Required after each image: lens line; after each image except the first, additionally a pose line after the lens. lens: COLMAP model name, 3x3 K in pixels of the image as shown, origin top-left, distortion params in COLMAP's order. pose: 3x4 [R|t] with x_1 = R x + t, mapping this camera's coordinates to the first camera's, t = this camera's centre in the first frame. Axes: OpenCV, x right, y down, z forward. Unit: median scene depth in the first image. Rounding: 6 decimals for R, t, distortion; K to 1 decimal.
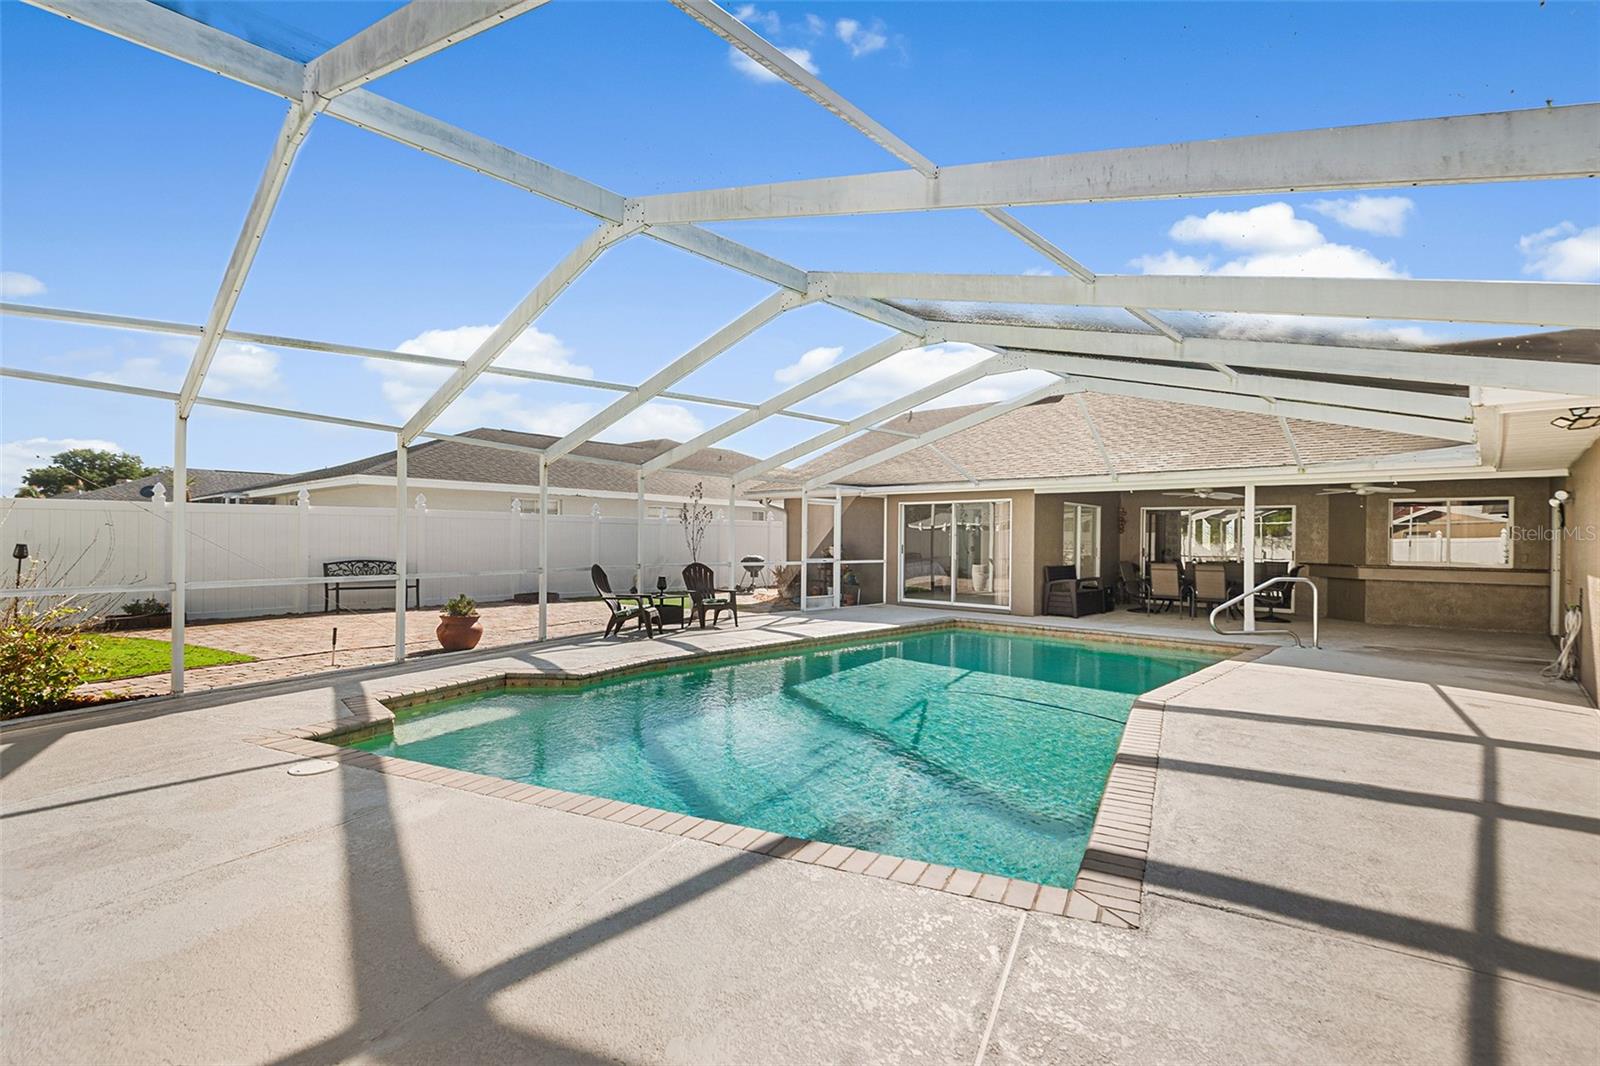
lens RADIAL K [[731.7, 0, 792.9], [0, 731.7, 538.5], [0, 0, 1]] dist [-0.000300, -0.013983]
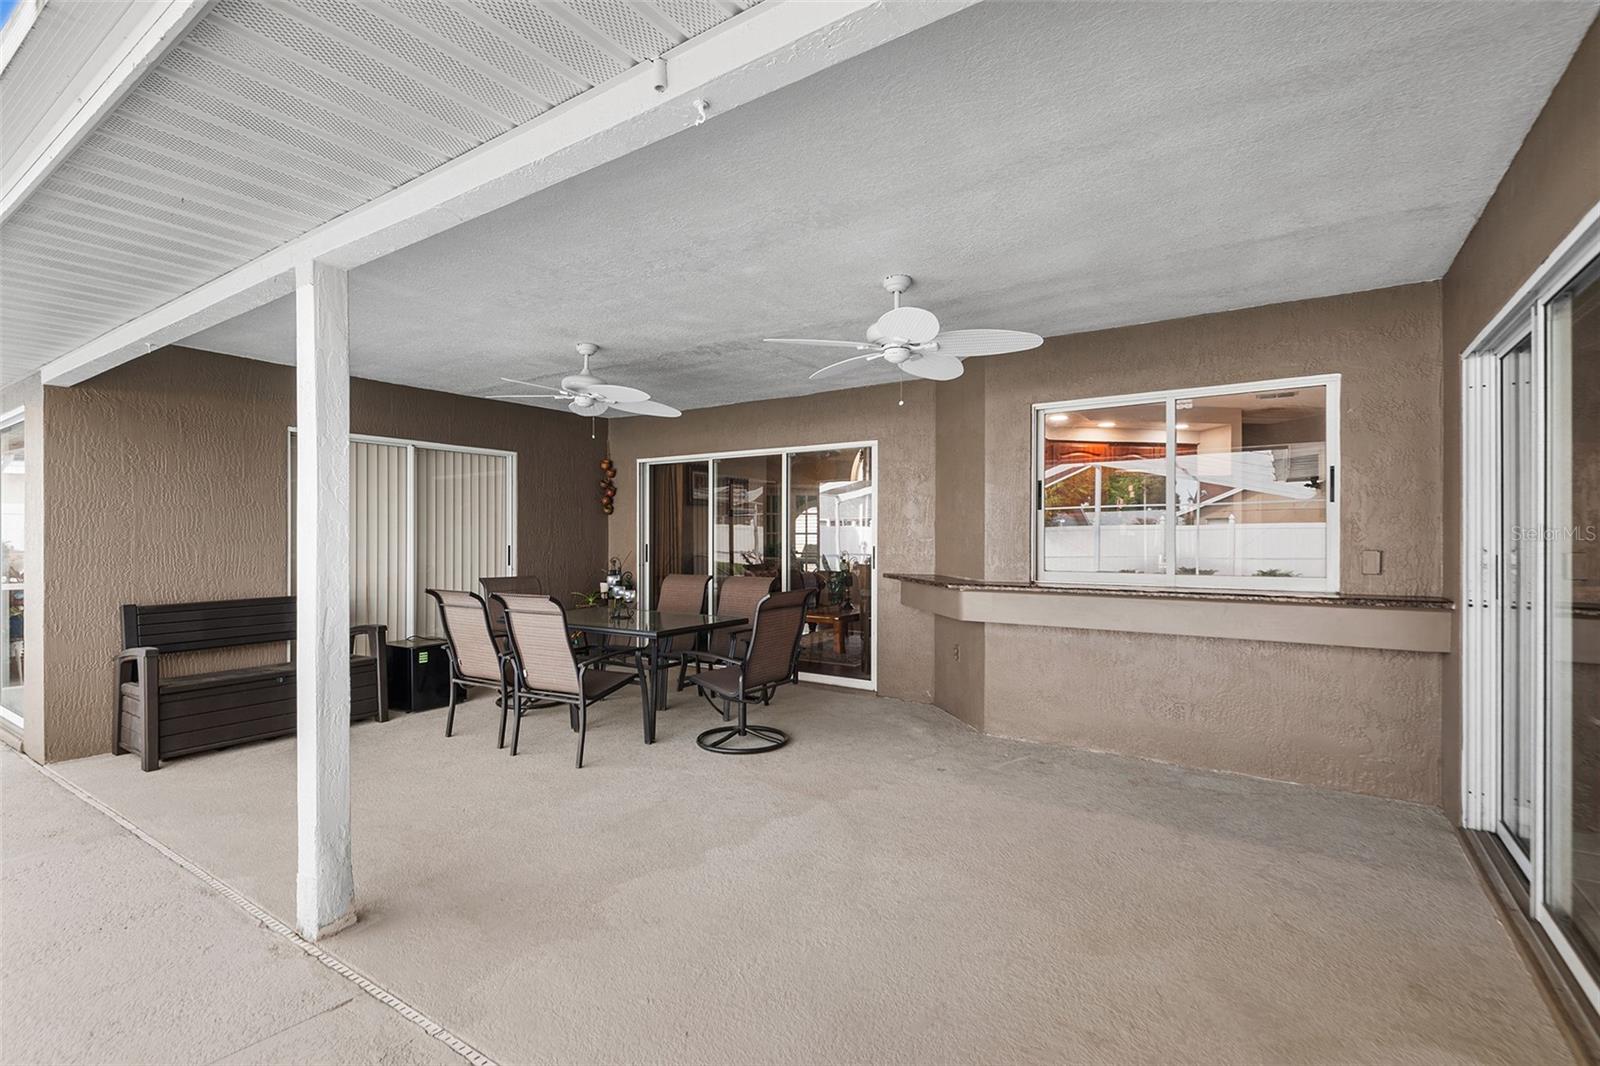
lens RADIAL K [[731.7, 0, 792.9], [0, 731.7, 538.5], [0, 0, 1]] dist [-0.000300, -0.013983]
pose [[0.990053, -0.013931, 0.140006, 0.635604], [0.013414, 0.999899, 0.004642, 0.010556], [-0.140056, -0.002718, 0.990140, 0.636367]]
